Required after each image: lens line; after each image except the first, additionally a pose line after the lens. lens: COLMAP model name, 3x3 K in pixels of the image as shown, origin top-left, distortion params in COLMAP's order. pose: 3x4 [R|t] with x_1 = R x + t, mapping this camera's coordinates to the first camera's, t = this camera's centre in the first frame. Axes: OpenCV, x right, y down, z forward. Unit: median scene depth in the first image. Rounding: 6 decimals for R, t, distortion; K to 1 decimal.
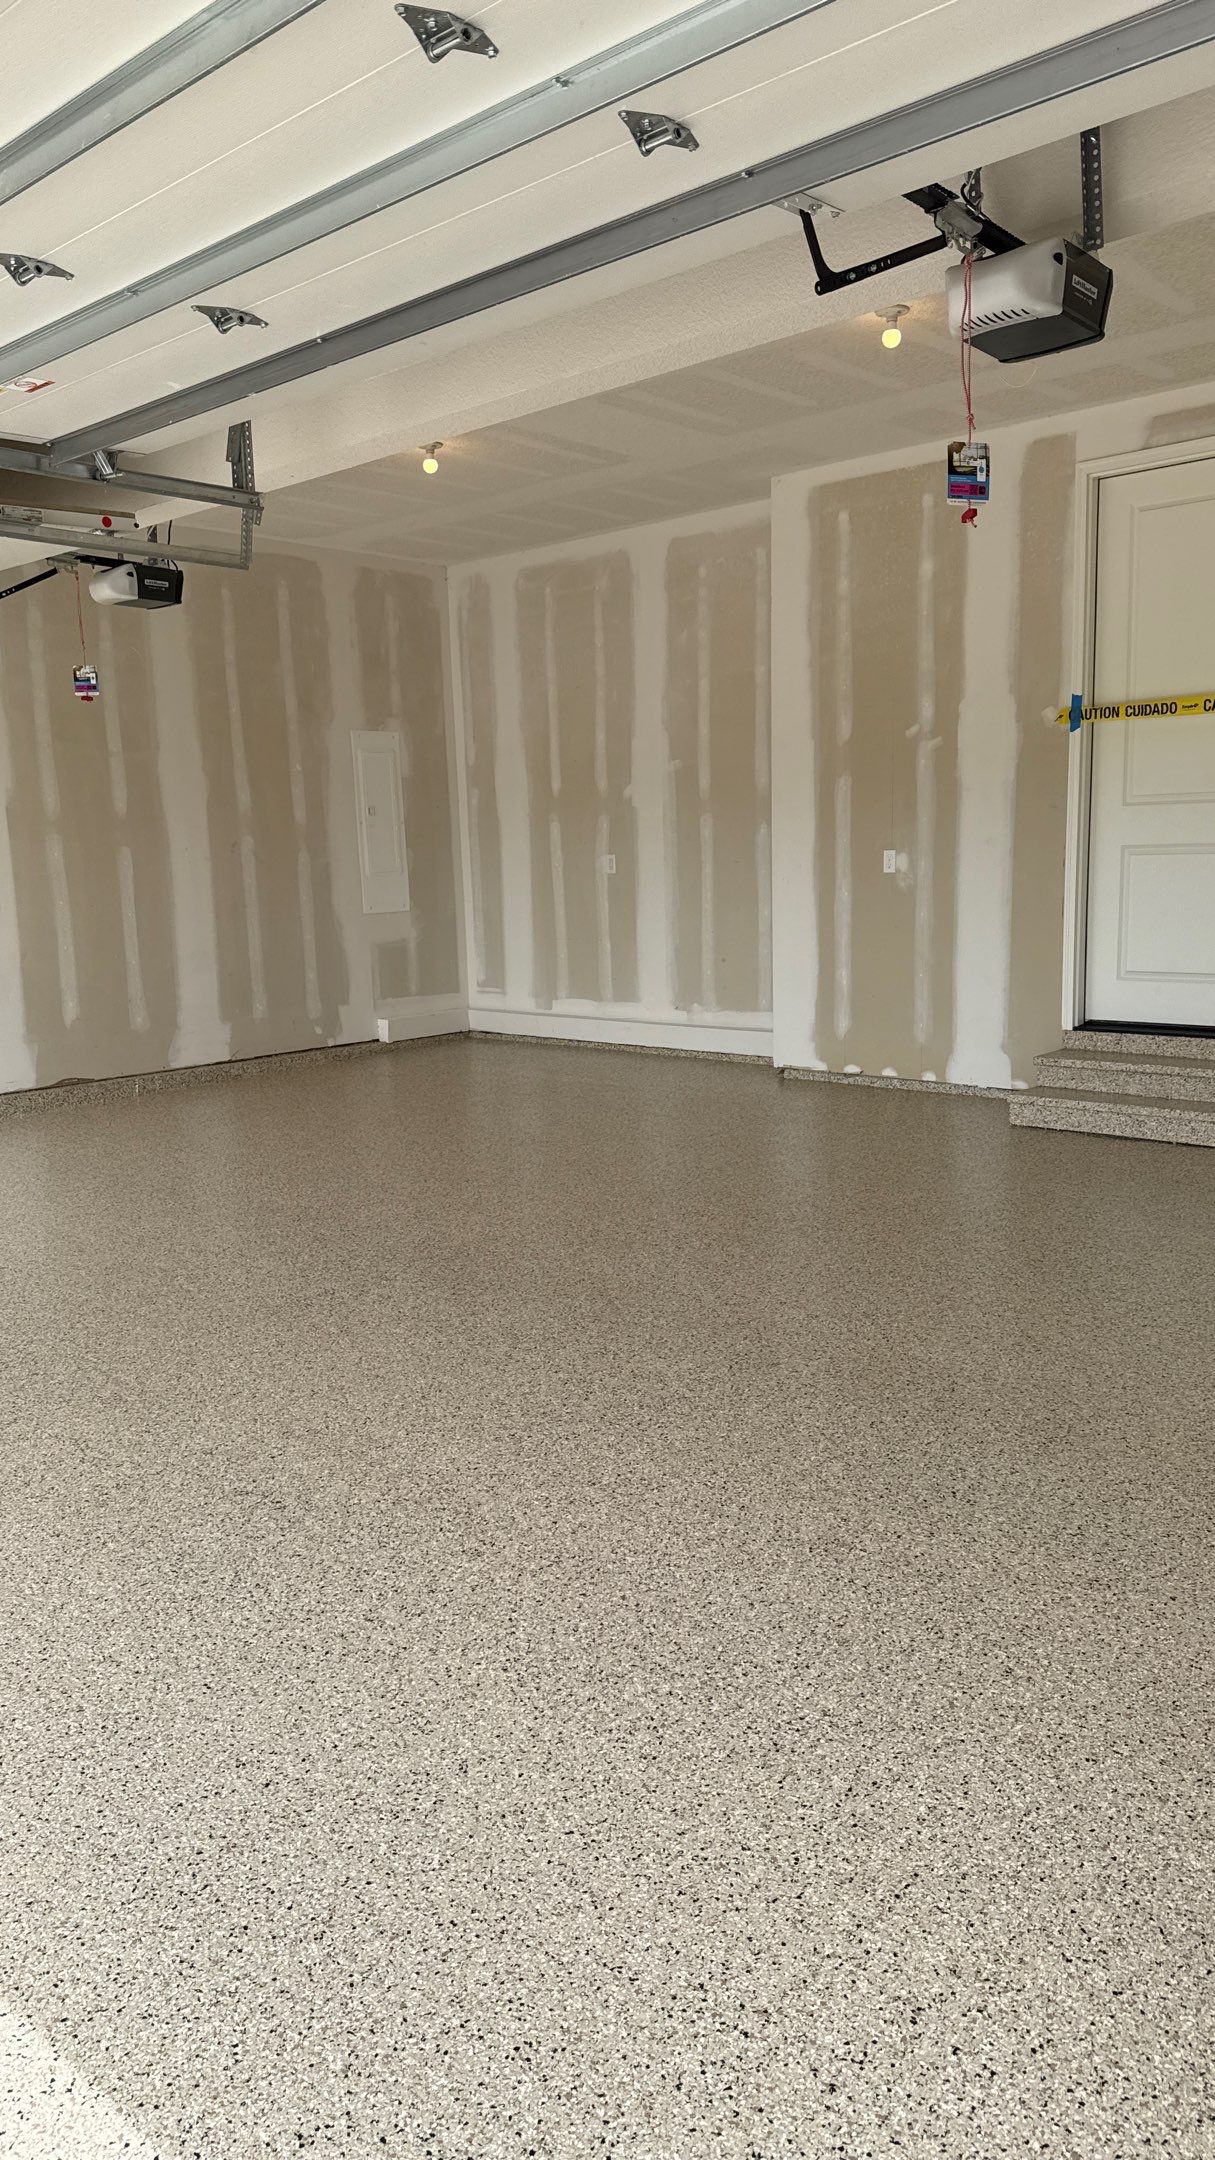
lens RADIAL K [[1467.6, 0, 603.3], [0, 1467.6, 1127.1], [0, 0, 1]] dist [0.016873, -0.040235]
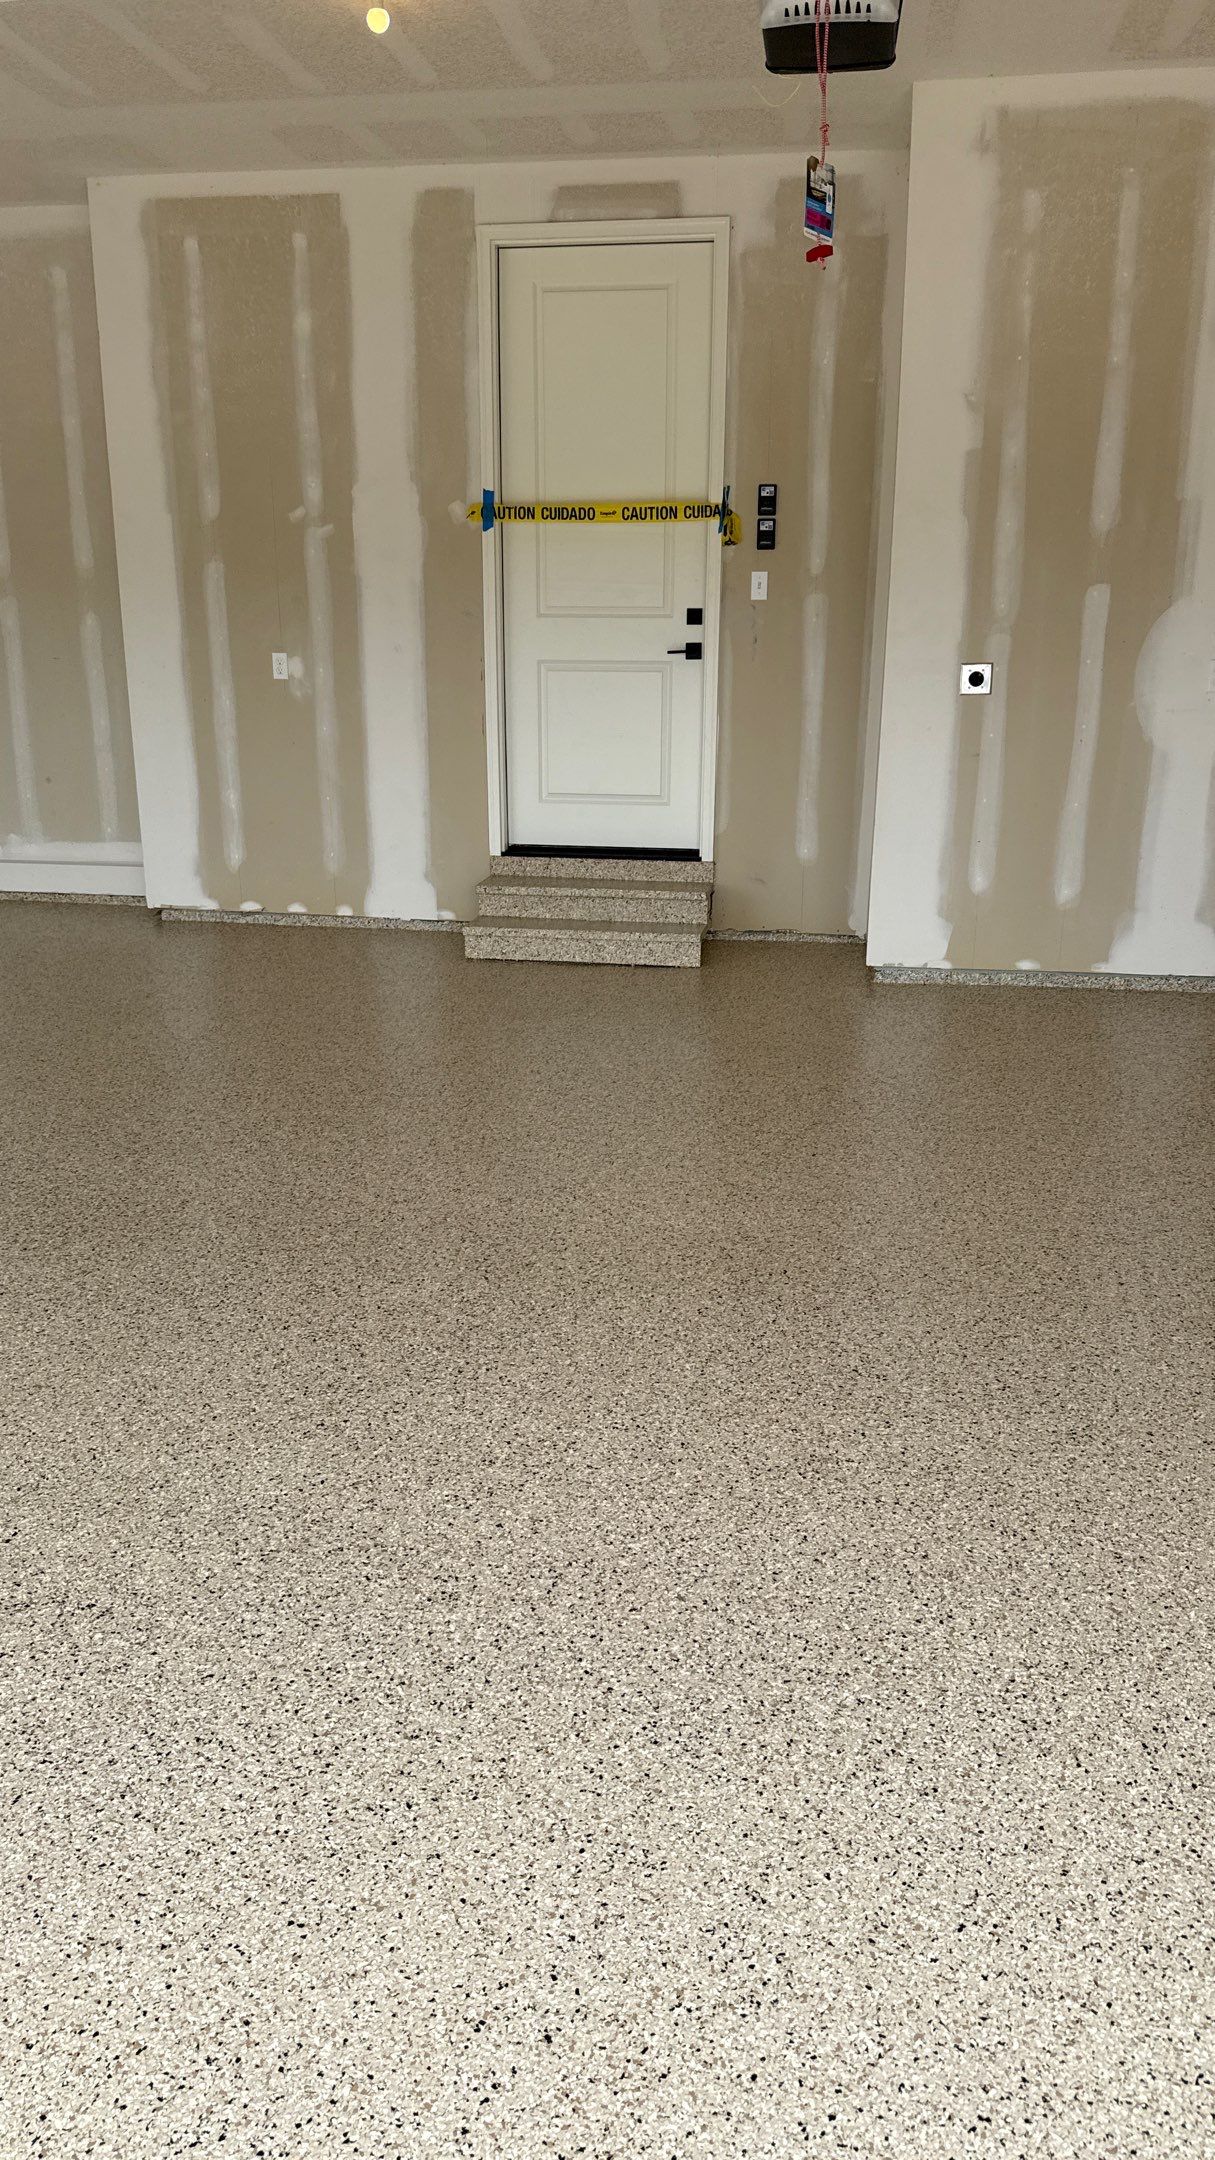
lens RADIAL K [[1467.6, 0, 596.0], [0, 1467.6, 1118.8], [0, 0, 1]] dist [0.016873, -0.040235]
pose [[0.829600, -0.133693, 0.542116, -0.231927], [0.069899, 0.988140, 0.136721, -0.029278], [-0.553966, -0.075531, 0.829106, 0.203413]]
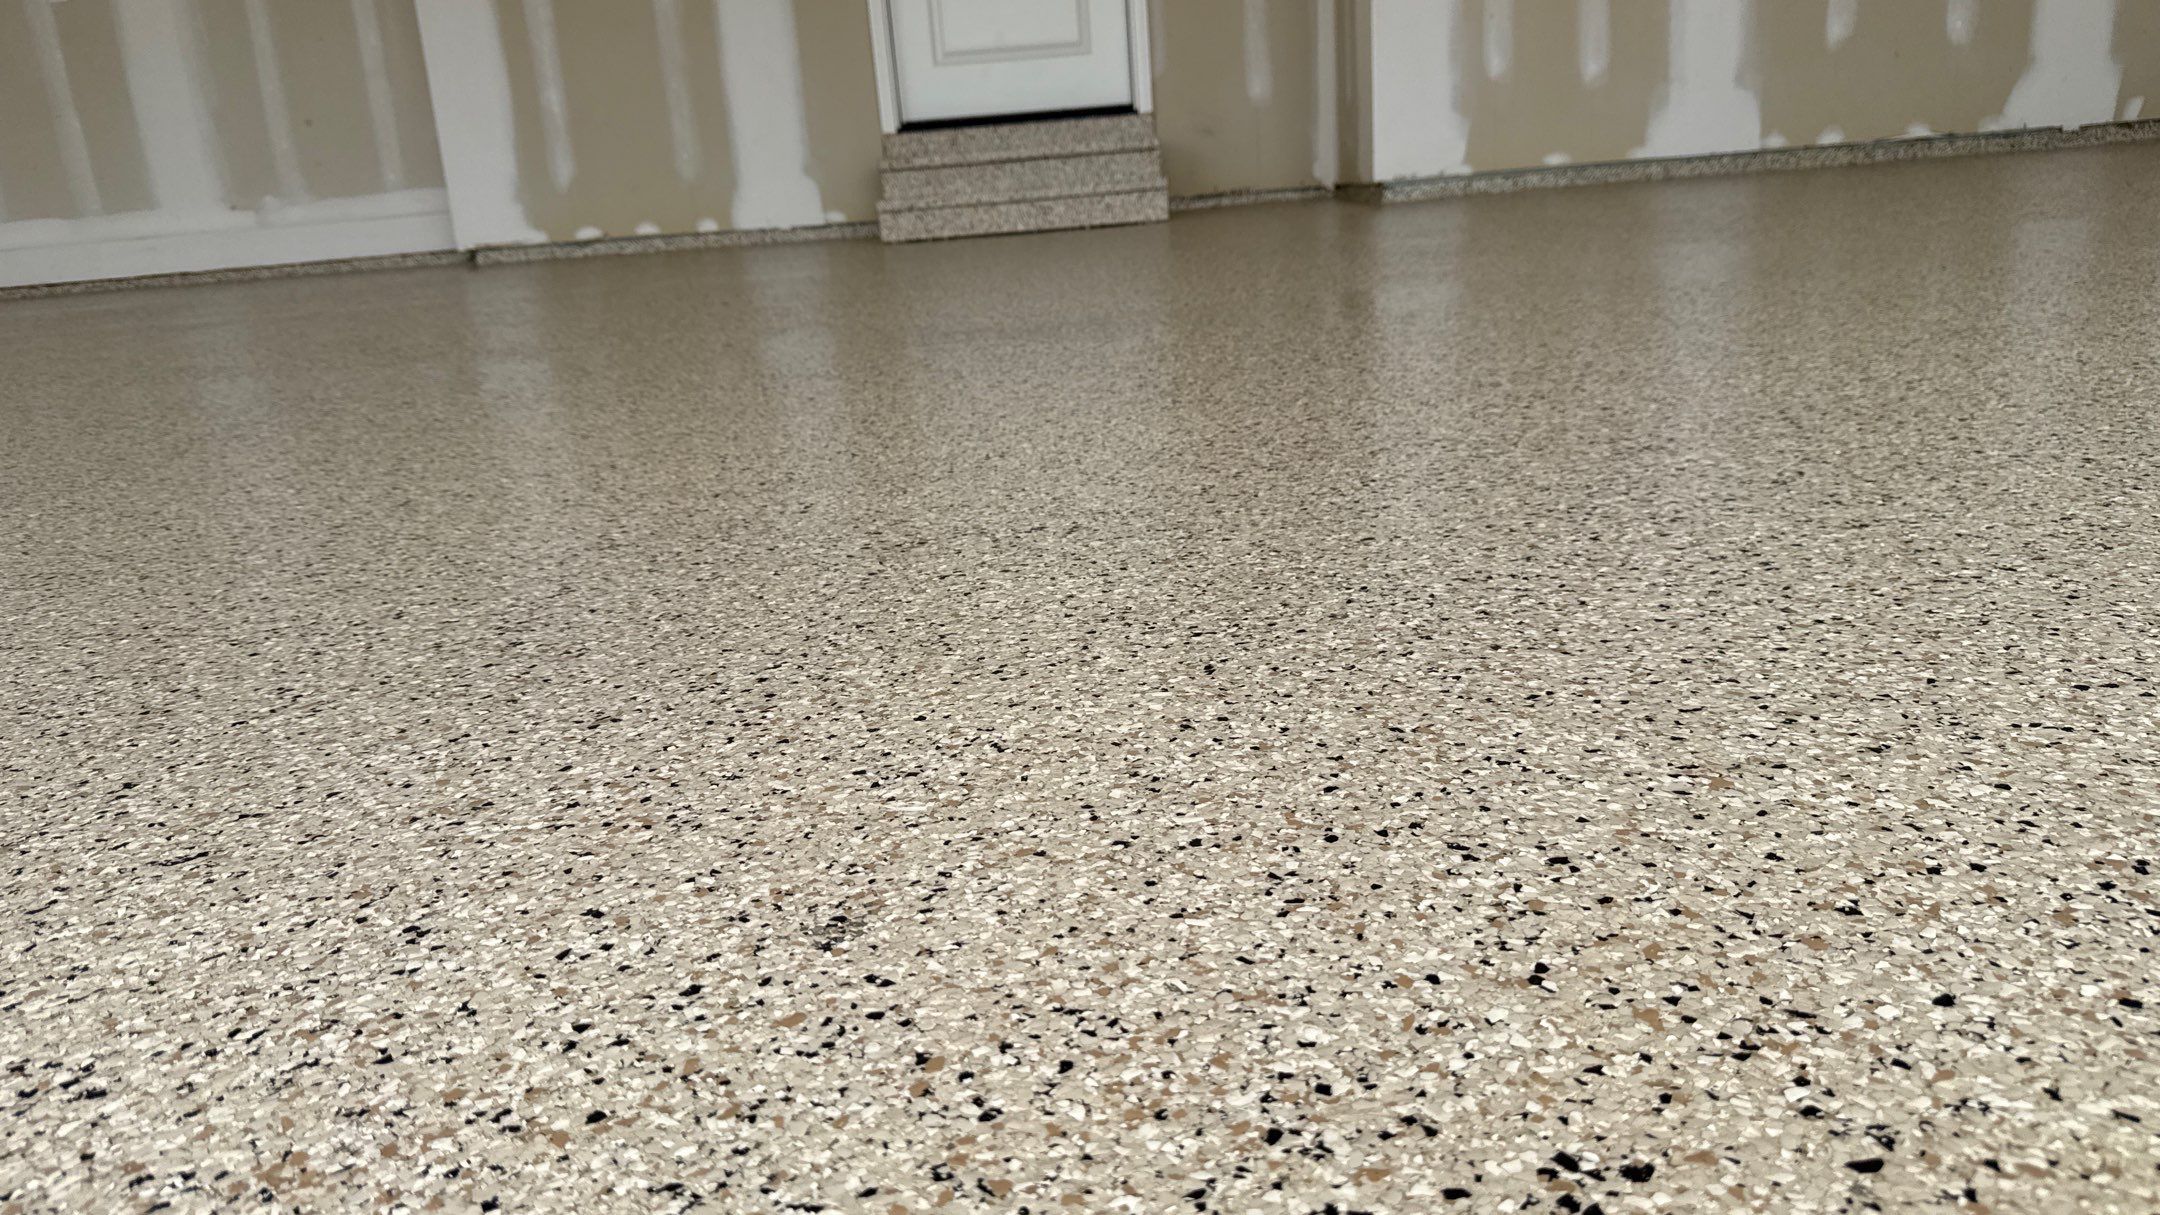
lens RADIAL K [[1467.6, 0, 967.1], [0, 1467.6, 664.2], [0, 0, 1]] dist [0.016873, -0.040235]
pose [[0.729307, -0.204754, 0.652830, -0.312183], [0.177842, 0.978104, 0.108097, 0.182736], [-0.660669, 0.037265, 0.749752, 0.508990]]
